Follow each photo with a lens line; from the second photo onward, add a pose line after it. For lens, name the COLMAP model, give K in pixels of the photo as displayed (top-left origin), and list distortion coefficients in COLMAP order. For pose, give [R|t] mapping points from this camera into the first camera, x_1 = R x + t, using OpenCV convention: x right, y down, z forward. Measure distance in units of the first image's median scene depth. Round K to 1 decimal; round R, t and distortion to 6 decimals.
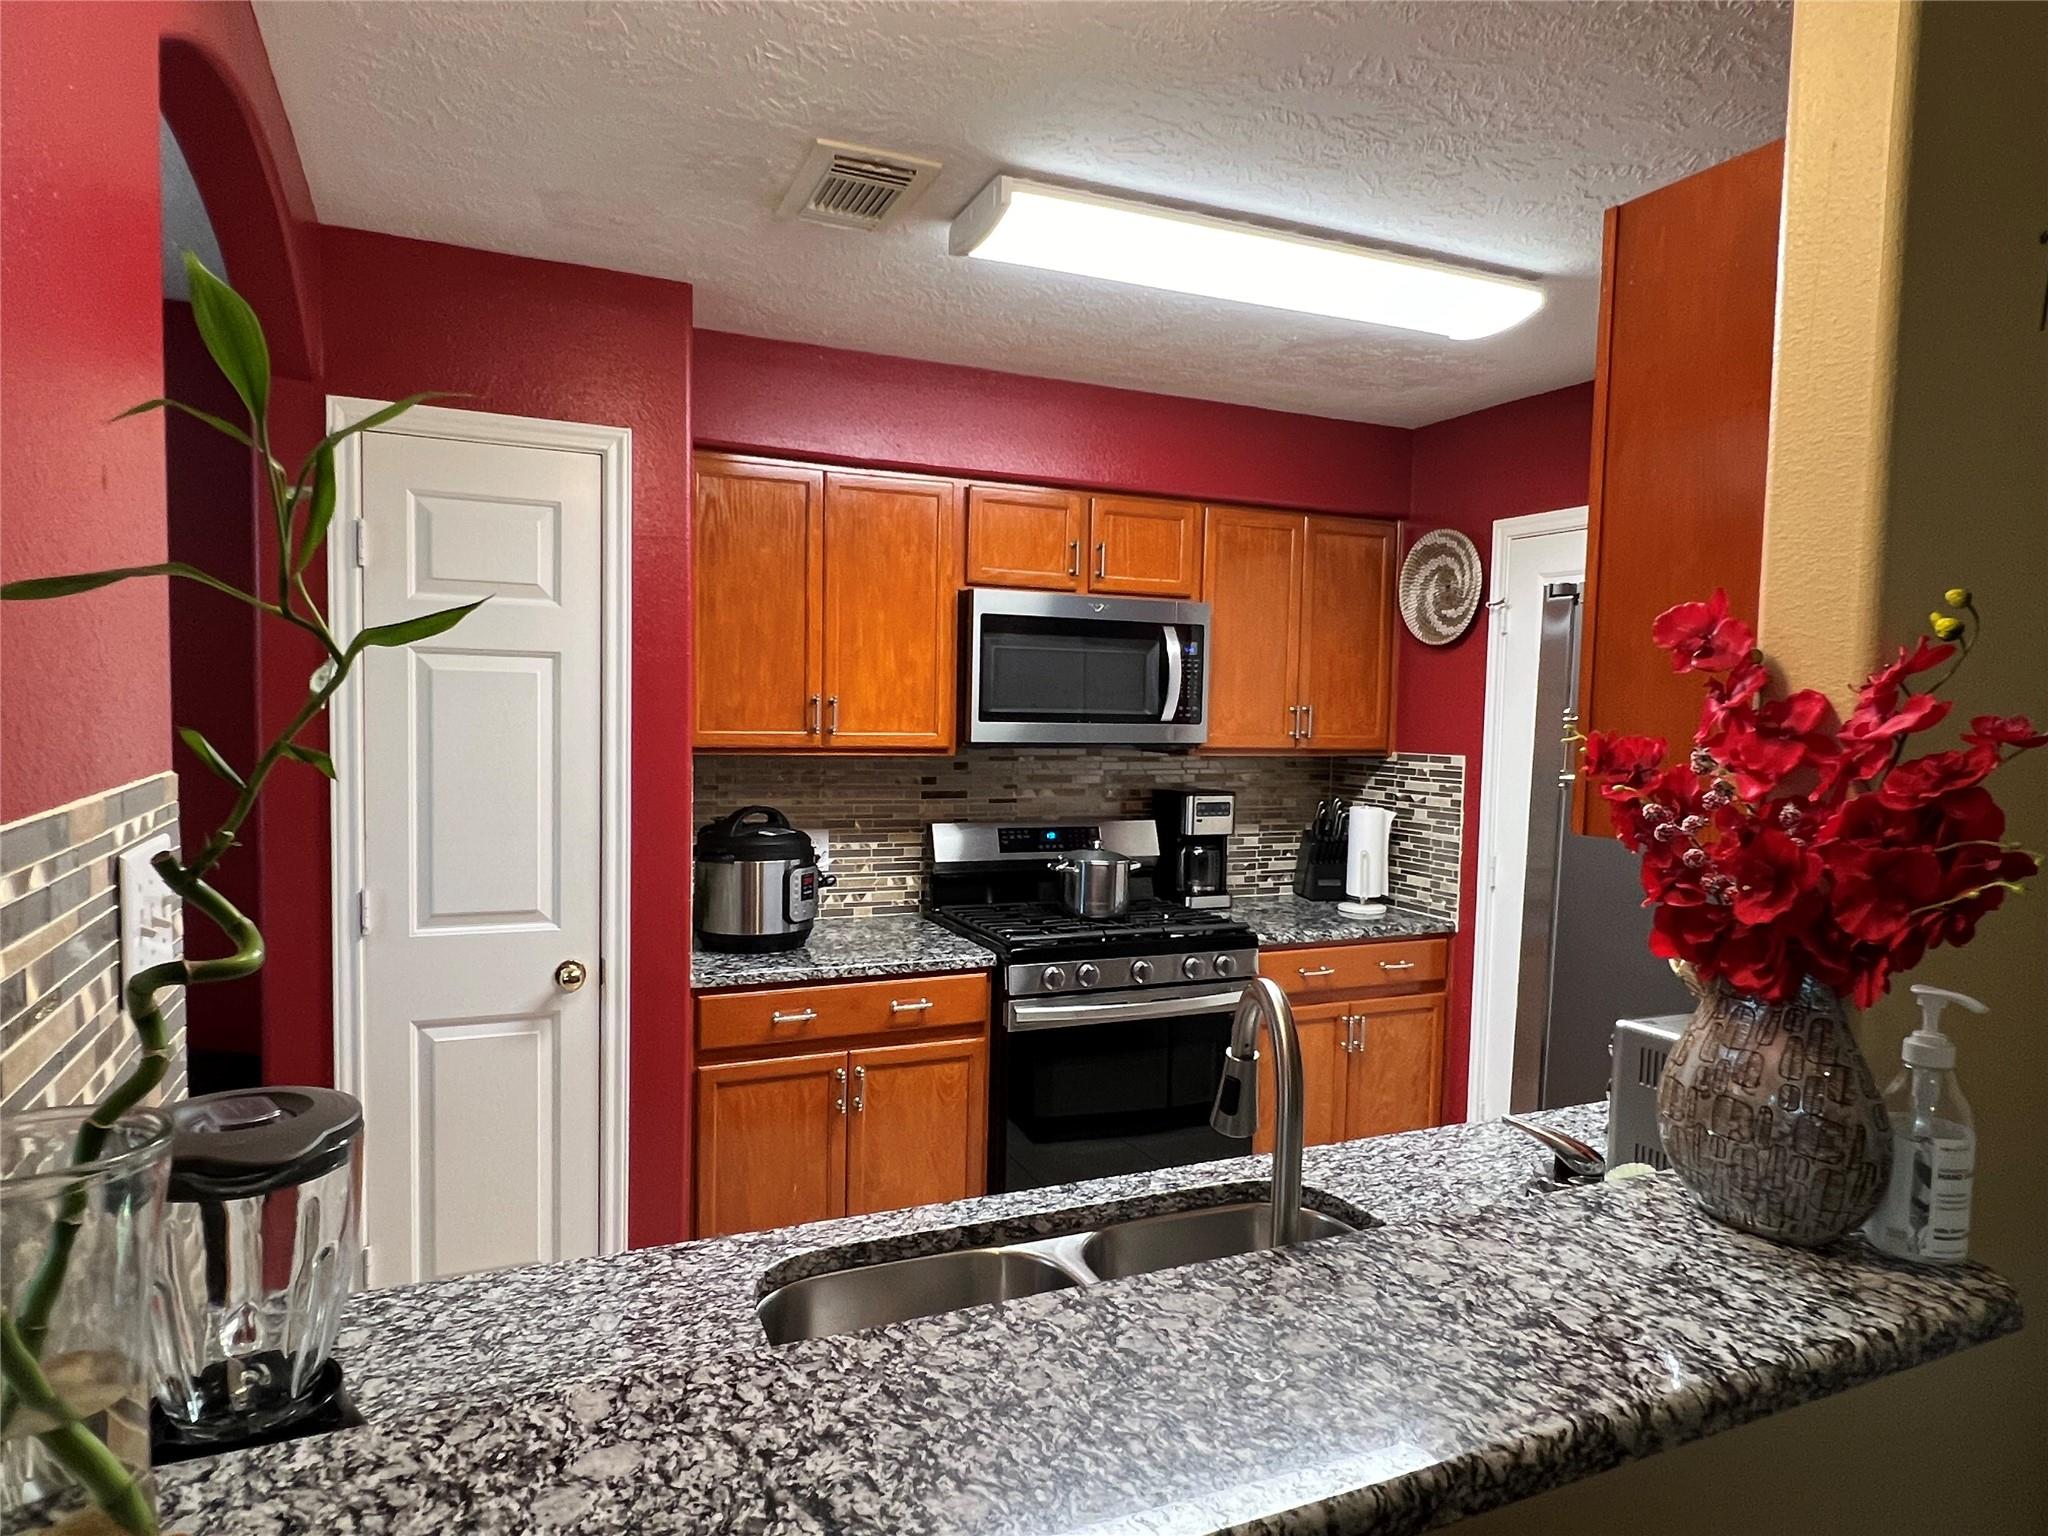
lens RADIAL K [[1230.4, 0, 1024.7], [0, 1230.4, 780.2], [0, 0, 1]] dist [0.002533, -0.000845]
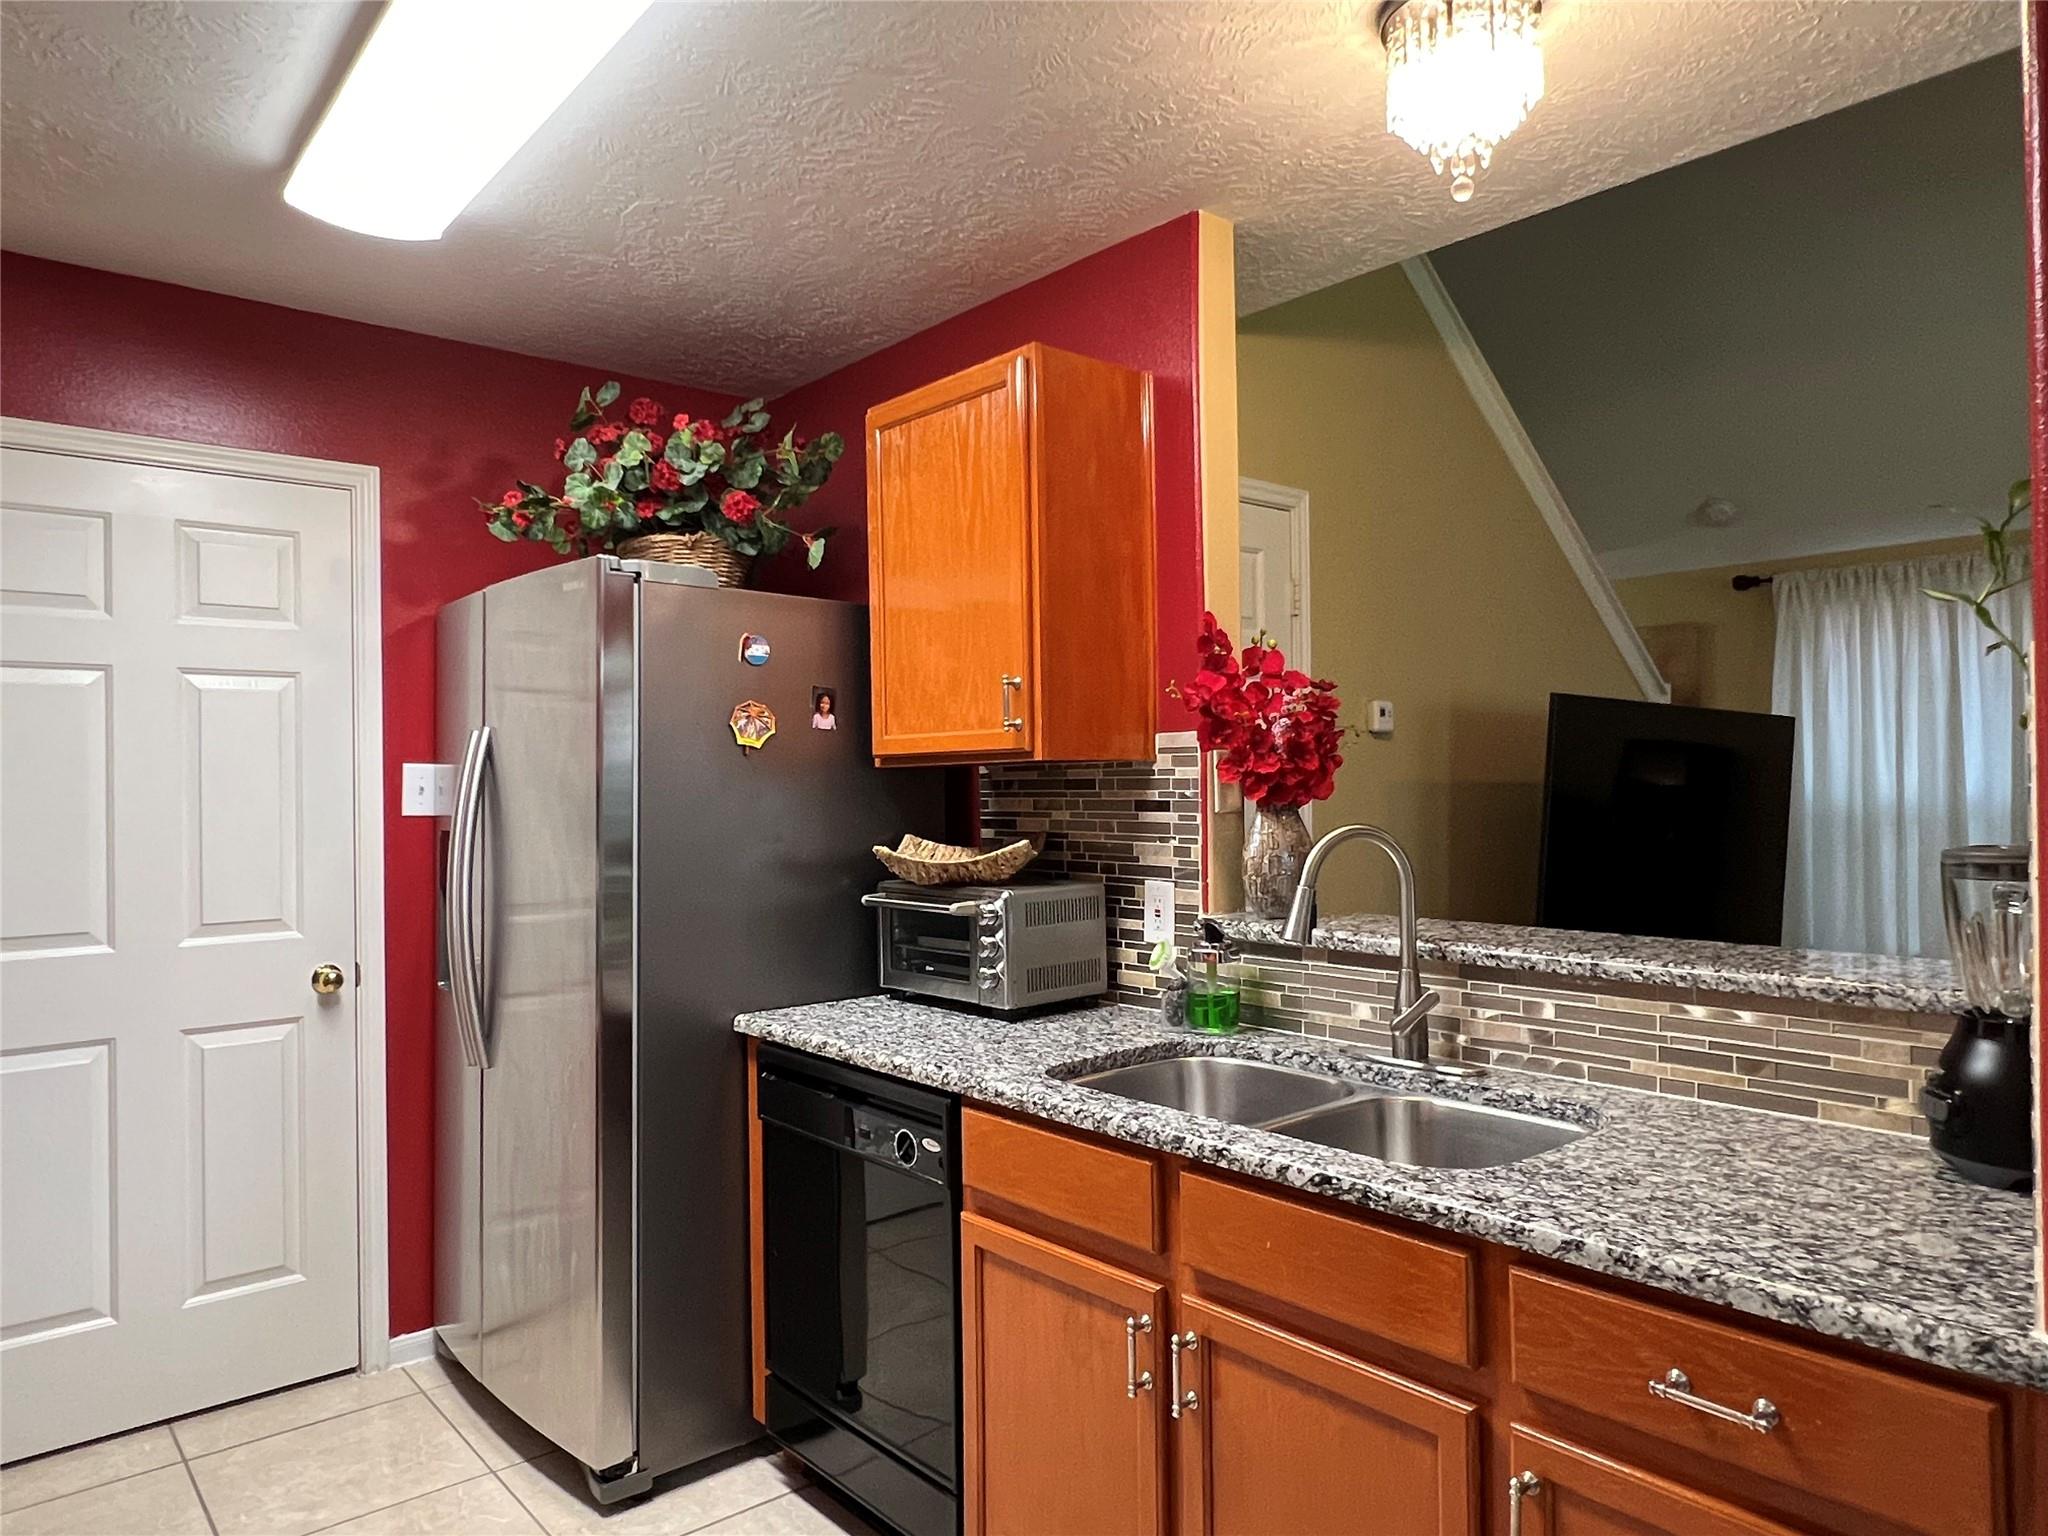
lens RADIAL K [[1309.3, 0, 1011.5], [0, 1309.3, 774.3], [0, 0, 1]] dist [0.003850, -0.004805]
pose [[-0.269778, -0.014120, 0.962819, -0.424914], [0.066777, 0.997211, 0.033335, 0.002794], [-0.960604, 0.073287, -0.268083, 0.596982]]
